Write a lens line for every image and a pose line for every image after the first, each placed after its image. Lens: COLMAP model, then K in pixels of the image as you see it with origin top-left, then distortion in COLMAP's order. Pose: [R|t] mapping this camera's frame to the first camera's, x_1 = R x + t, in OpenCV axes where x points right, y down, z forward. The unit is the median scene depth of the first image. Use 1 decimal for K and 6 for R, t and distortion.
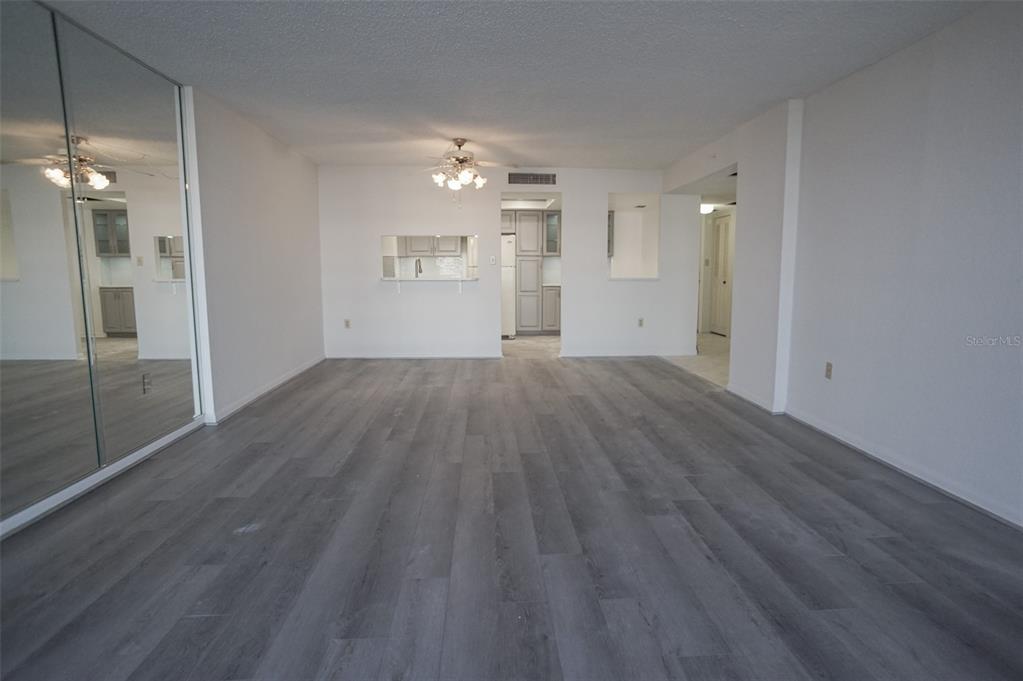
lens RADIAL K [[548.0, 0, 511.9], [0, 548.0, 336.7], [0, 0, 1]] dist [0.002003, 0.001510]
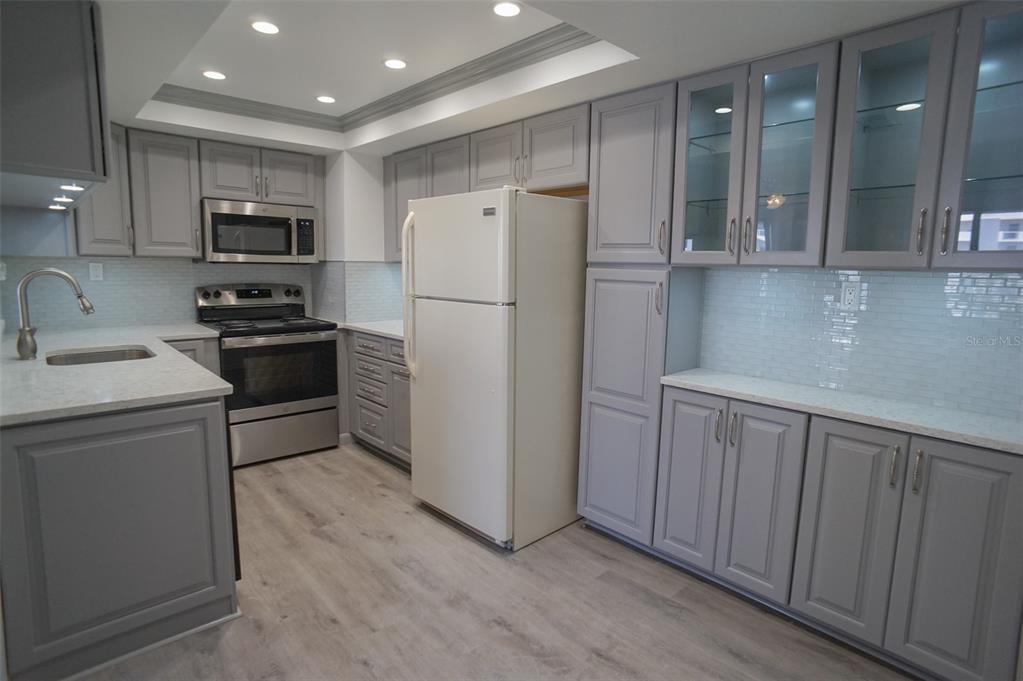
lens RADIAL K [[548.0, 0, 513.3], [0, 548.0, 336.3], [0, 0, 1]] dist [0.002003, 0.001510]
pose [[0.629995, 0.121878, -0.766976, 0.210943], [-0.127396, 0.990448, 0.052747, -0.120486], [0.766079, 0.064480, 0.639504, 0.793716]]
